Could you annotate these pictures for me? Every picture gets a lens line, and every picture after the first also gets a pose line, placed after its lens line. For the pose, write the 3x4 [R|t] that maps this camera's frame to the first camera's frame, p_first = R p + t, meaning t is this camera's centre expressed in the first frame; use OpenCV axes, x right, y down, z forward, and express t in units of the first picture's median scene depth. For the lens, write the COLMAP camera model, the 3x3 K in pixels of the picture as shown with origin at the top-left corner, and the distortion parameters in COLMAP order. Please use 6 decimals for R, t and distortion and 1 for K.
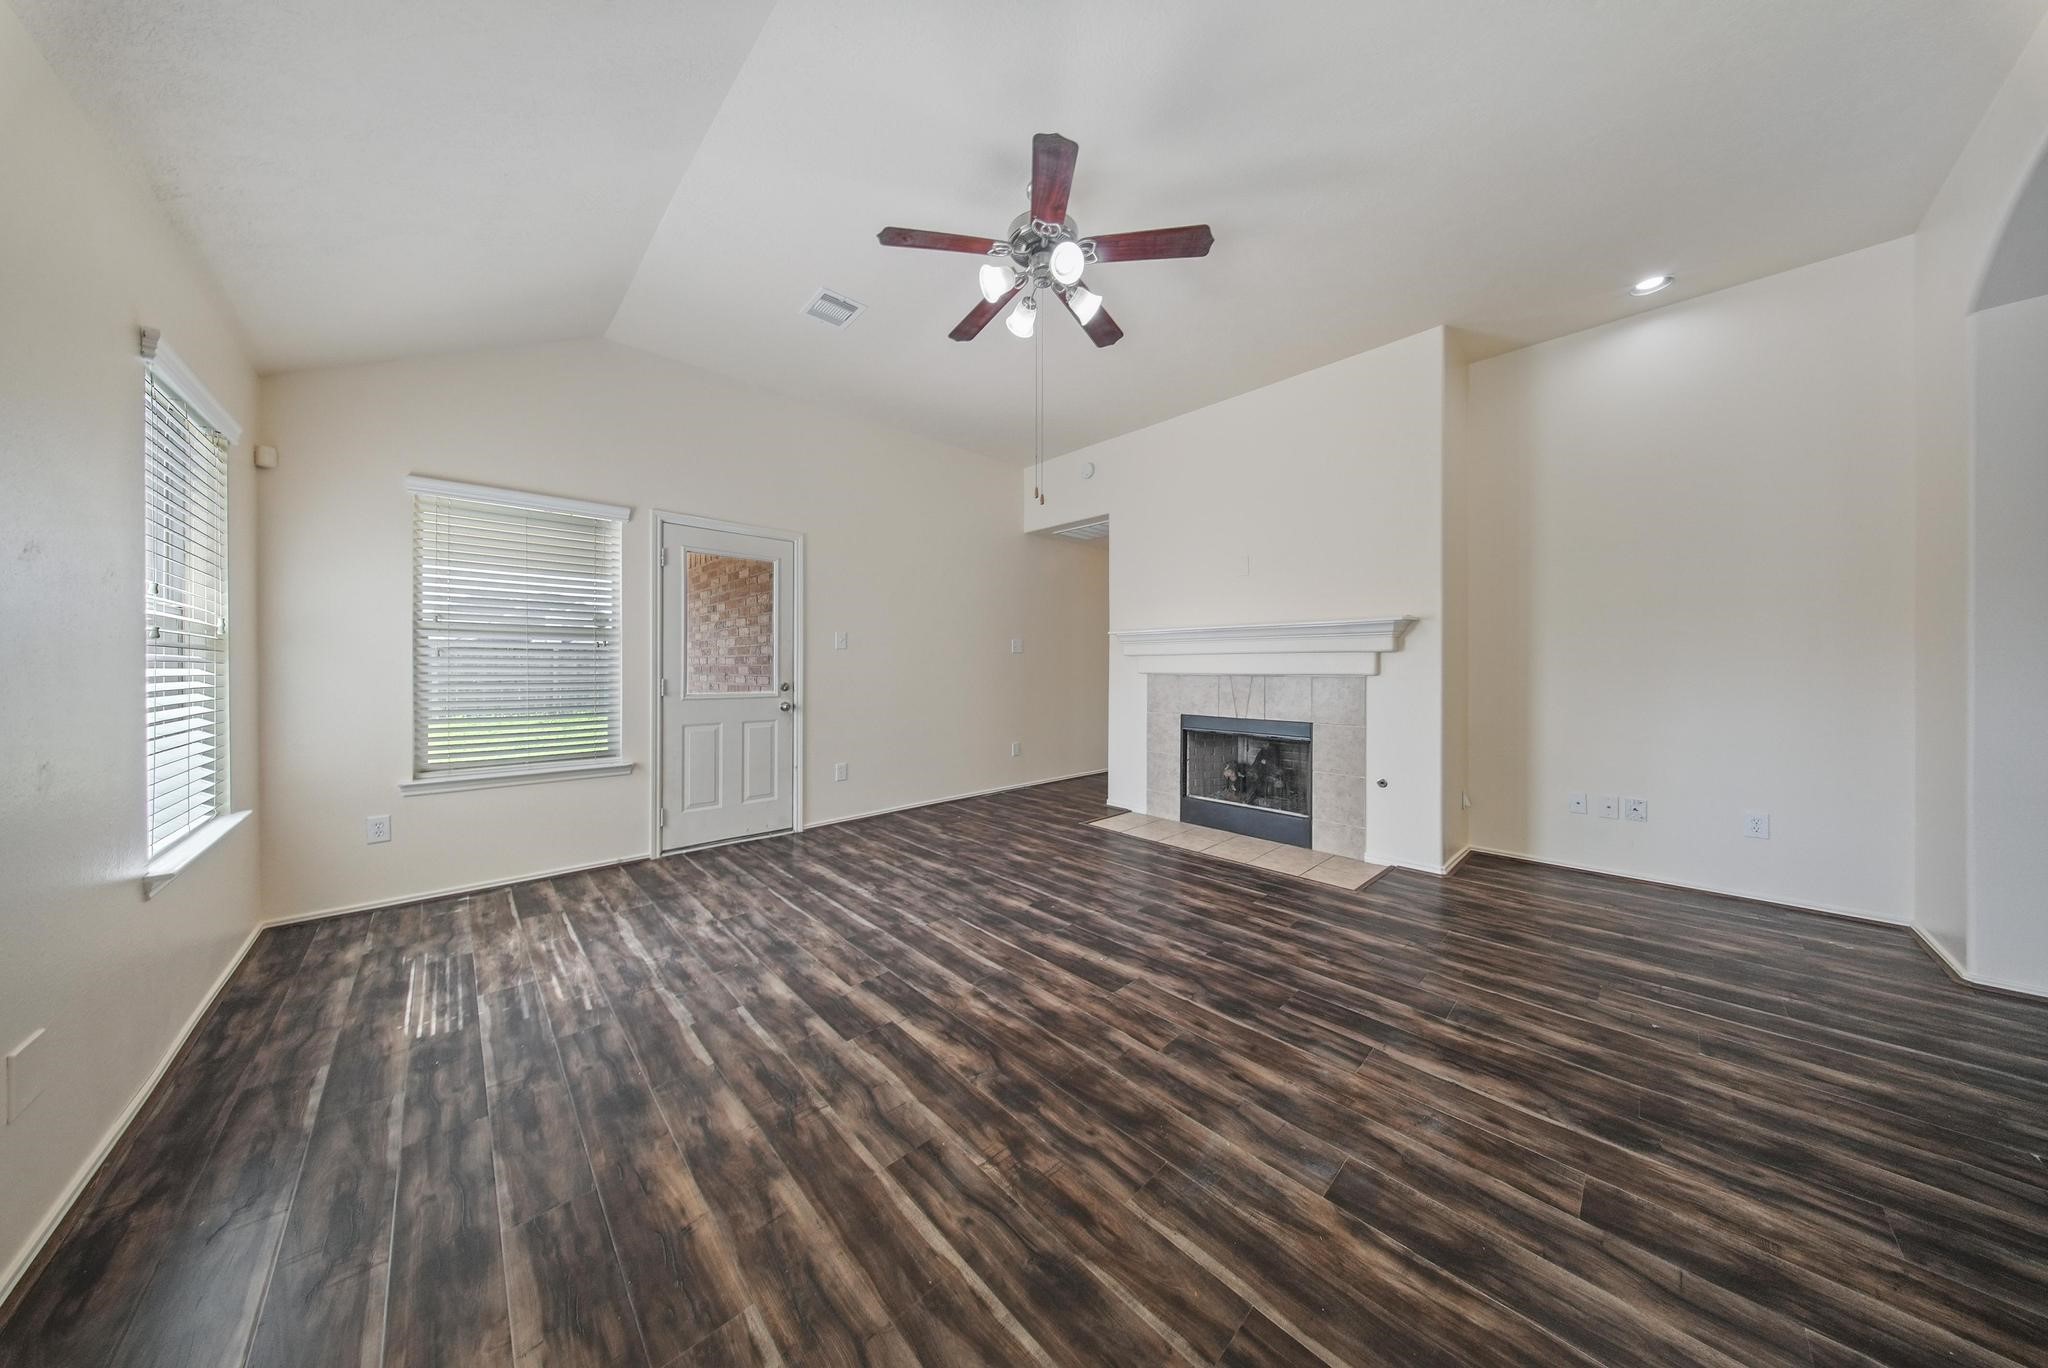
lens RADIAL K [[611.2, 0, 991.9], [0, 611.2, 671.7], [0, 0, 1]] dist [-0.001966, -0.000520]
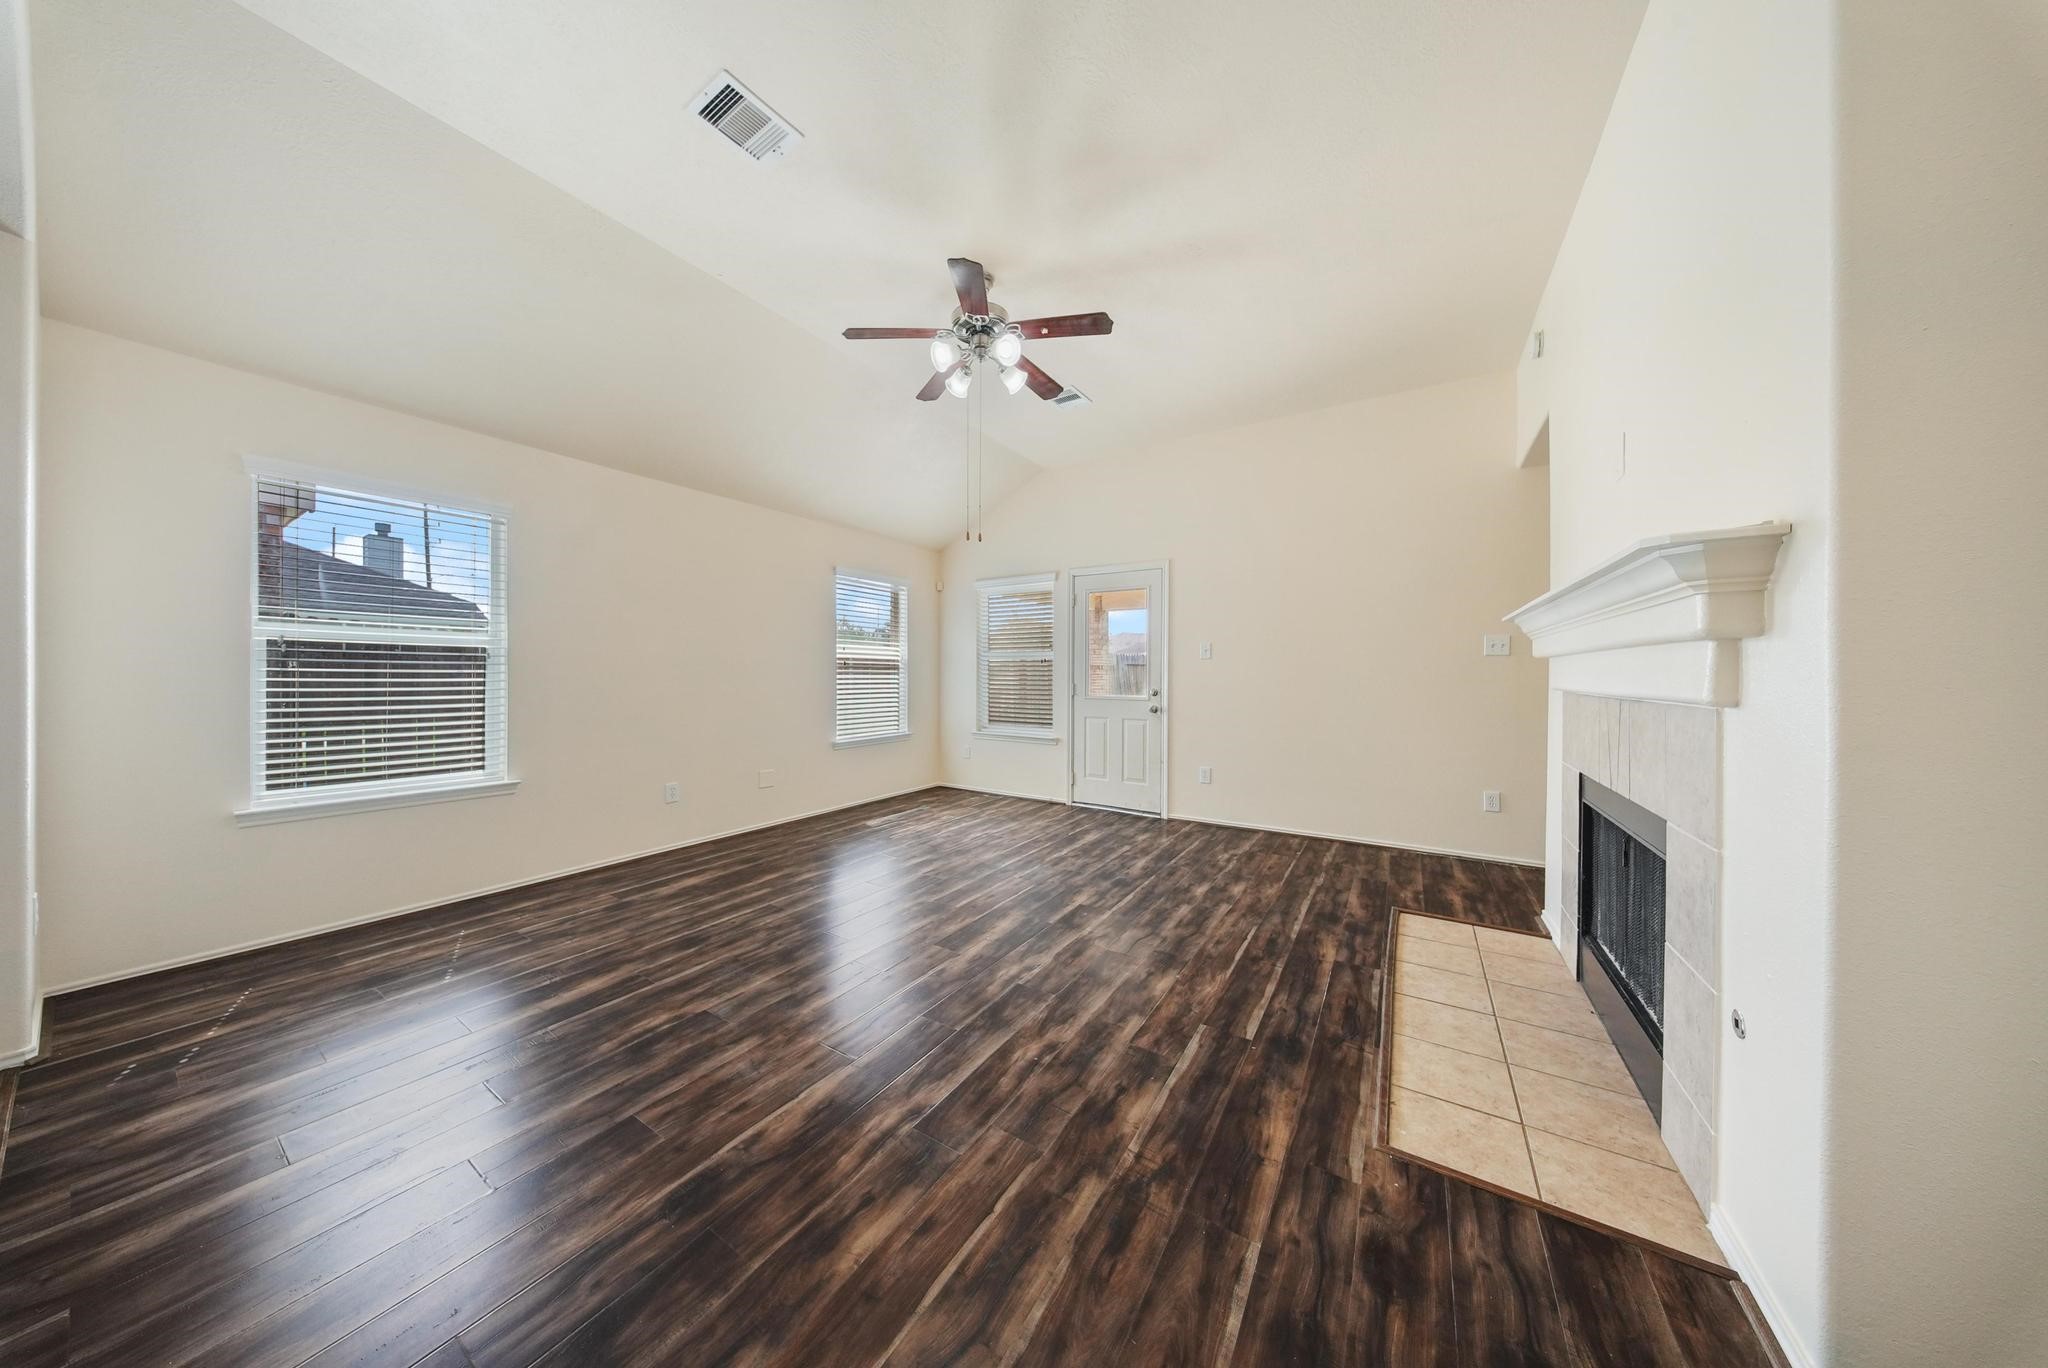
lens RADIAL K [[611.2, 0, 1017.9], [0, 611.2, 672.1], [0, 0, 1]] dist [-0.001966, -0.000520]
pose [[0.249632, -0.000841, -0.968340, 1.224322], [-0.016490, 0.999851, -0.005119, -0.006676], [0.968200, 0.017246, 0.249581, 0.741559]]
